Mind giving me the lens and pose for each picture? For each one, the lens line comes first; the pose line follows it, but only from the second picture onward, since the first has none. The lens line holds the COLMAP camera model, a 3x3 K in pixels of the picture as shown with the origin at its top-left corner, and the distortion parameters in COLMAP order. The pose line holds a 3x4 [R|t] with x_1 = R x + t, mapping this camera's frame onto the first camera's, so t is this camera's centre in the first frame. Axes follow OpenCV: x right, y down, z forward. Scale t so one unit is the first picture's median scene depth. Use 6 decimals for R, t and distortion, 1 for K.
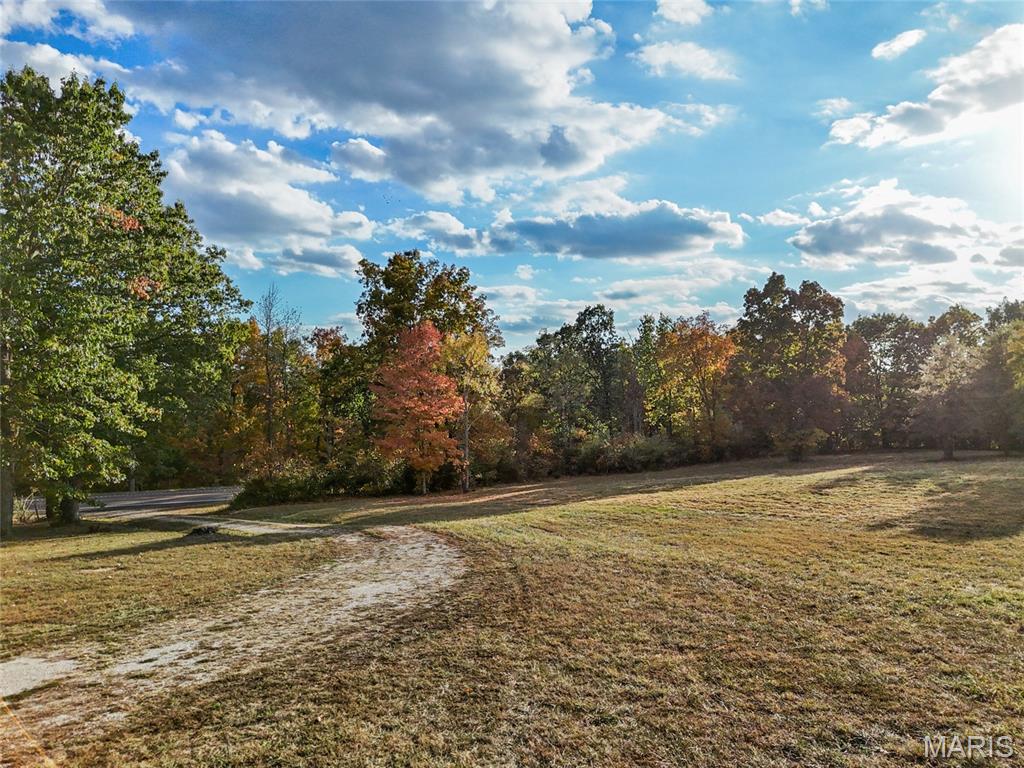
lens RADIAL K [[764.6, 0, 516.3], [0, 764.6, 382.7], [0, 0, 1]] dist [0.078664, -0.062307]
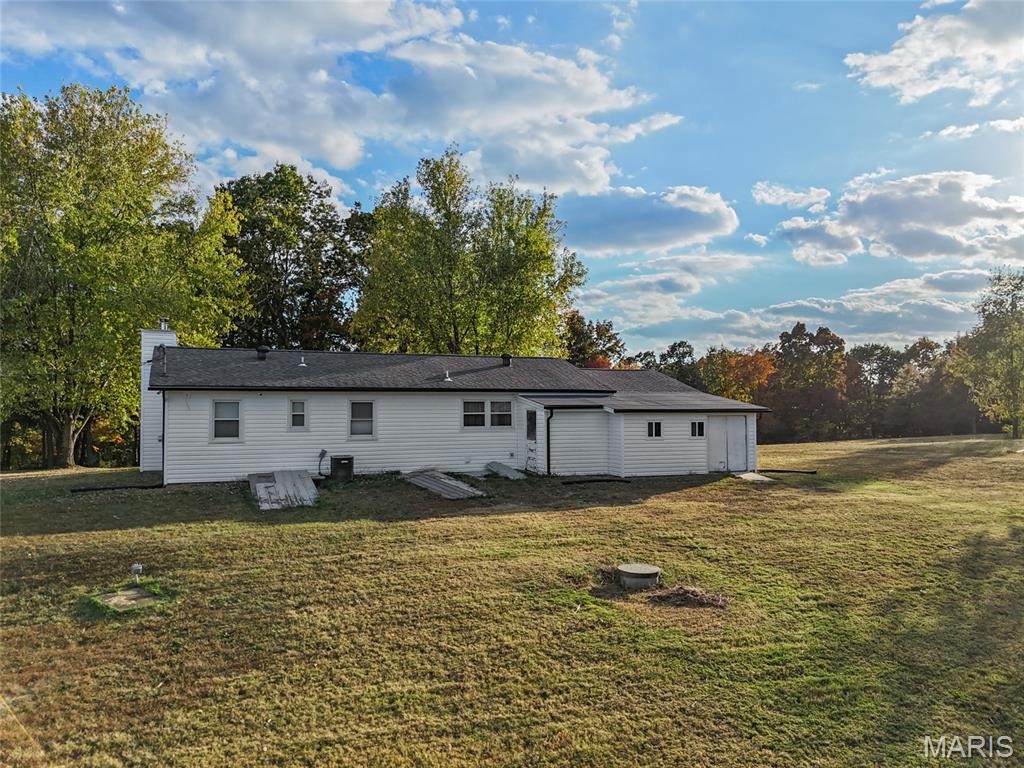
lens RADIAL K [[769.7, 0, 510.8], [0, 769.7, 380.6], [0, 0, 1]] dist [0.078288, -0.071273]
pose [[0.999998, 0.001779, -0.000237, -0.205382], [-0.001782, 0.999905, -0.013636, 0.000124], [0.000213, 0.013636, 0.999907, -0.467713]]
